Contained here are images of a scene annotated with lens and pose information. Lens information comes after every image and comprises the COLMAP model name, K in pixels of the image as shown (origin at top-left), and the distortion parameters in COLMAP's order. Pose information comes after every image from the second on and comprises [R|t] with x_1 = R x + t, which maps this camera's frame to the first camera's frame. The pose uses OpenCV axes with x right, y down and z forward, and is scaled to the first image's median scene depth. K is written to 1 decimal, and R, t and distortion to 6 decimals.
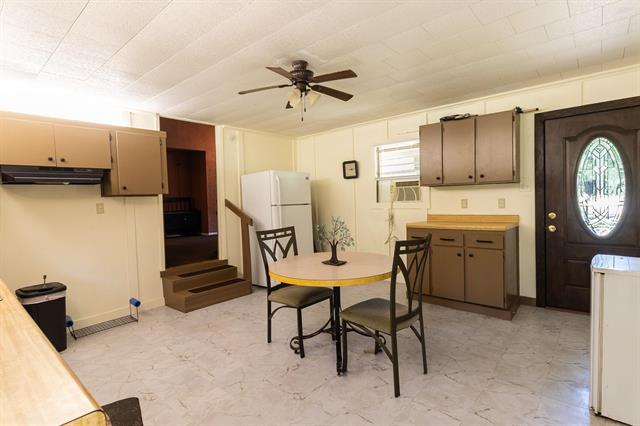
lens RADIAL K [[323.8, 0, 332.6], [0, 323.8, 211.0], [0, 0, 1]] dist [-0.000023, 0.000060]
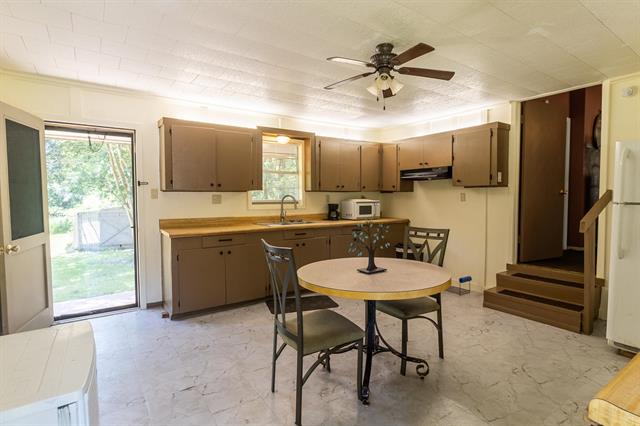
lens RADIAL K [[340.4, 0, 320.0], [0, 340.4, 213.0], [0, 0, 1]] dist [0.000861, 0.000253]
pose [[-0.256161, 0.079368, -0.963370, 0.755051], [-0.019301, 0.996005, 0.087189, -0.058015], [0.966441, 0.040928, -0.253606, 0.907930]]
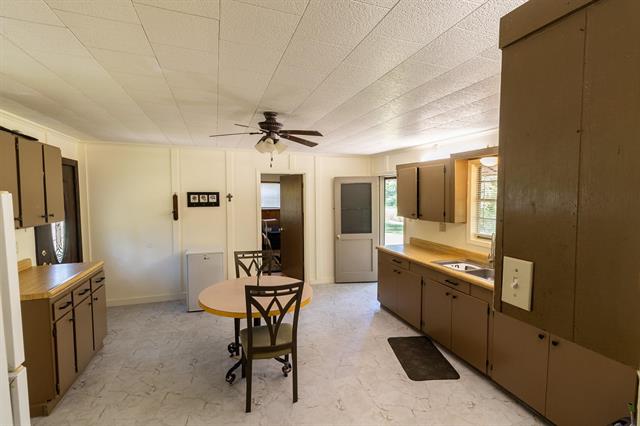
lens RADIAL K [[293.3, 0, 323.0], [0, 293.3, 208.8], [0, 0, 1]] dist [-0.001452, -0.000116]
pose [[-0.862957, 0.000205, 0.505277, -0.614940], [0.039864, 0.996910, 0.067680, -0.167591], [-0.503702, 0.078547, -0.860299, 1.479039]]
